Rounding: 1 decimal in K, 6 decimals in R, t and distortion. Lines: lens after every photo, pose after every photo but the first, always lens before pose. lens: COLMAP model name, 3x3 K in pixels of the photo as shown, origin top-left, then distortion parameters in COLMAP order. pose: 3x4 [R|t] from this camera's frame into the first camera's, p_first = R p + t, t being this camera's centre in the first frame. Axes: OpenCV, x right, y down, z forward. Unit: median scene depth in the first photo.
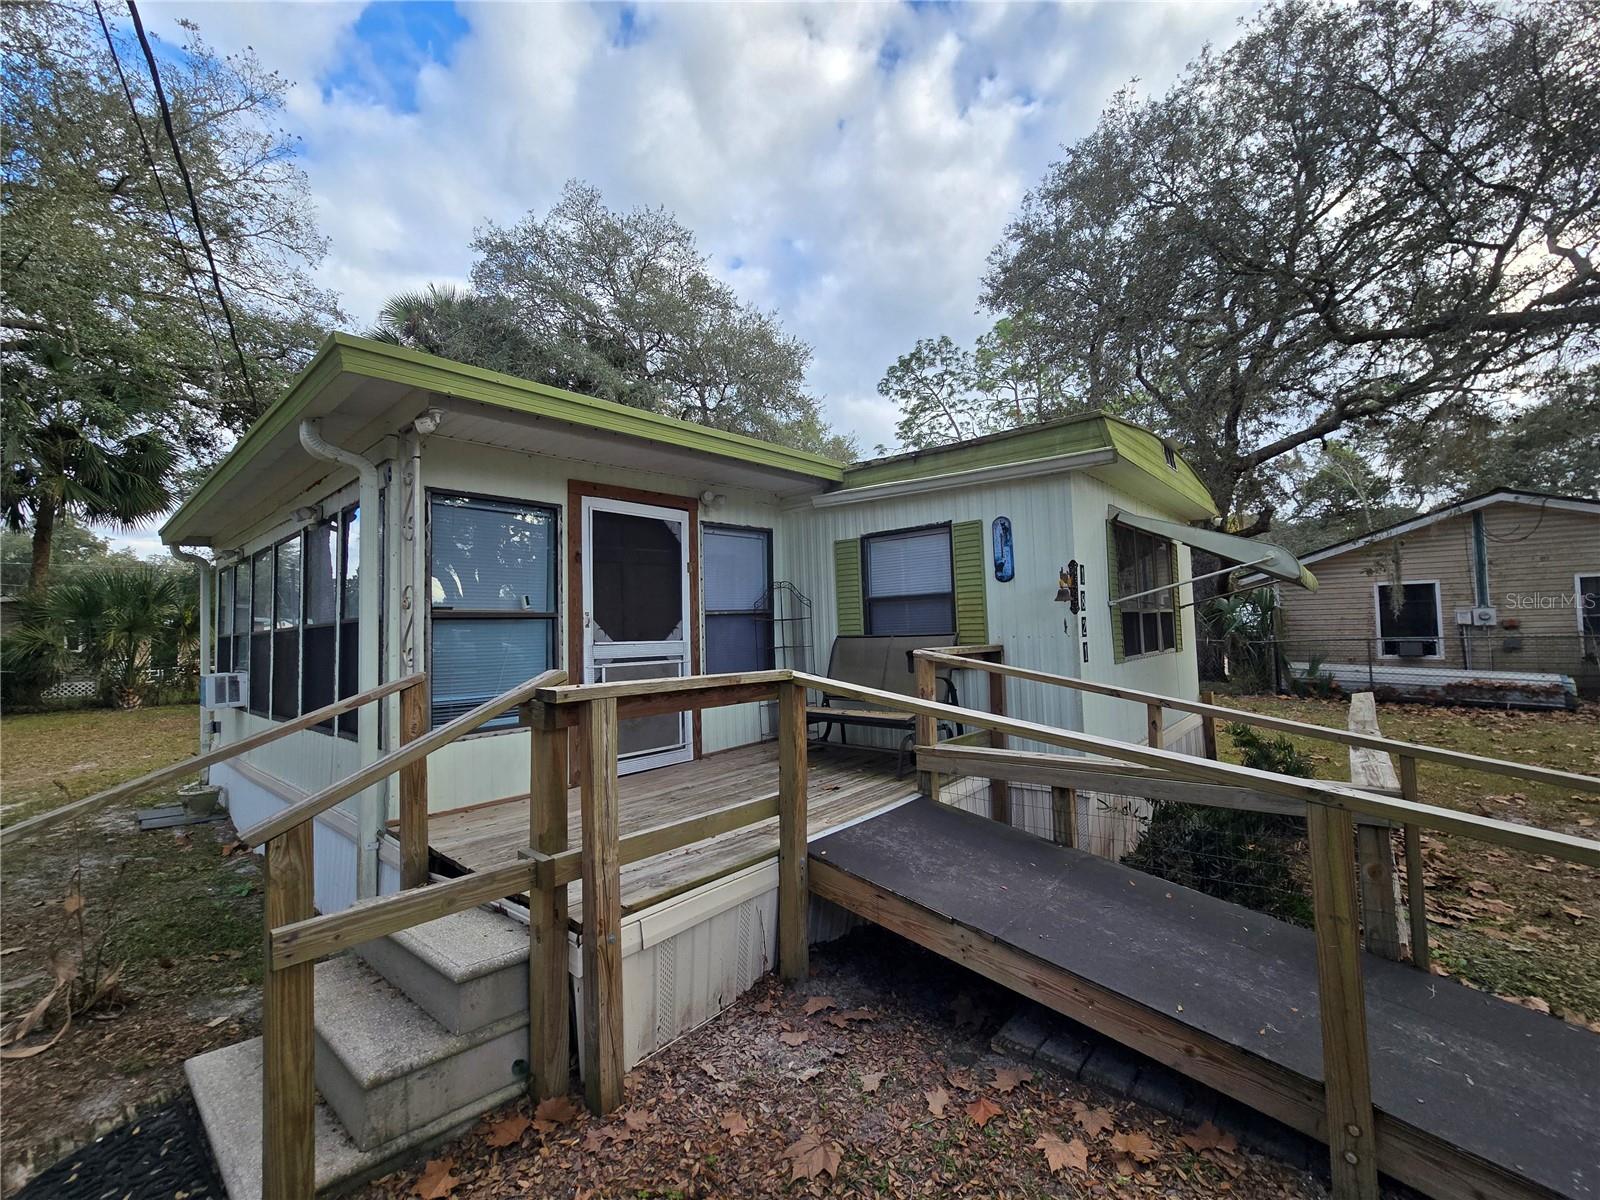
lens RADIAL K [[649.3, 0, 800.0], [0, 649.3, 600.0], [0, 0, 1]] dist [-0.001018, 0.000258]
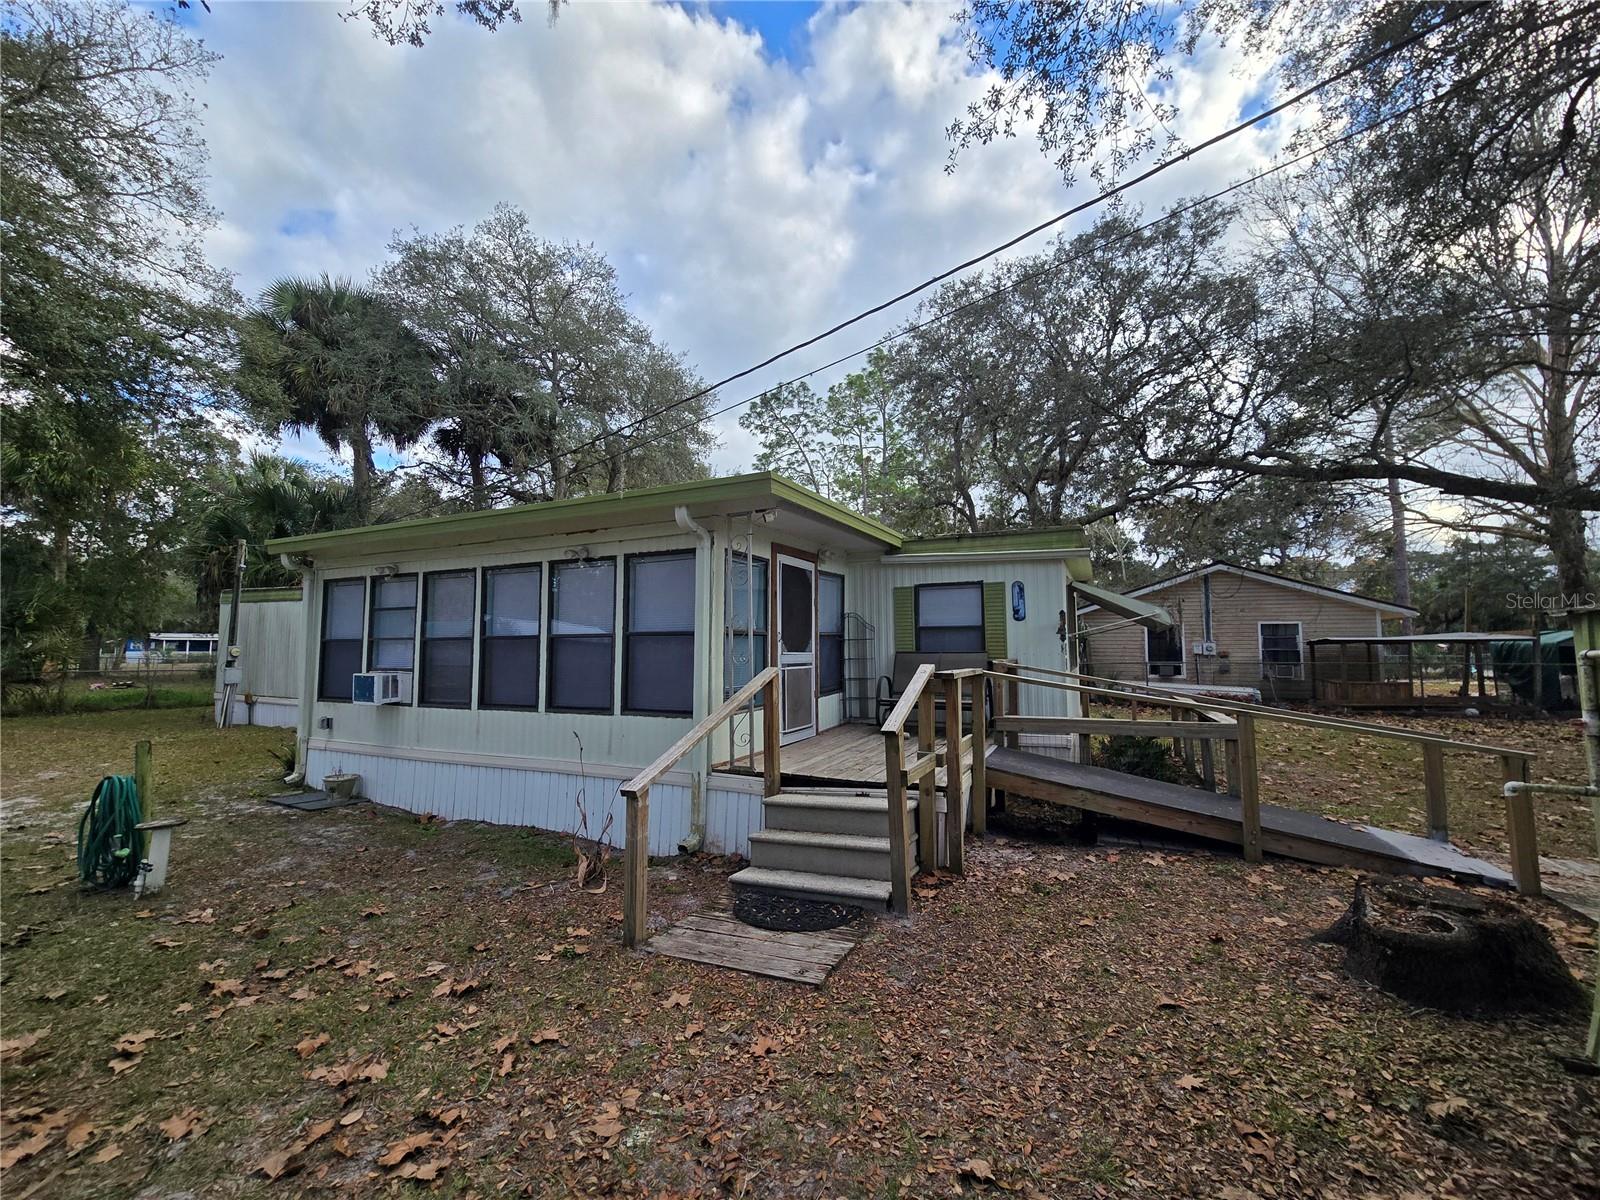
lens RADIAL K [[681.3, 0, 764.6], [0, 681.3, 606.3], [0, 0, 1]] dist [-0.000320, -0.000136]
pose [[0.962278, 0.039076, 0.269246, -0.200154], [-0.034588, 0.999173, -0.021394, -0.001465], [-0.269860, 0.011275, 0.962834, -0.125957]]
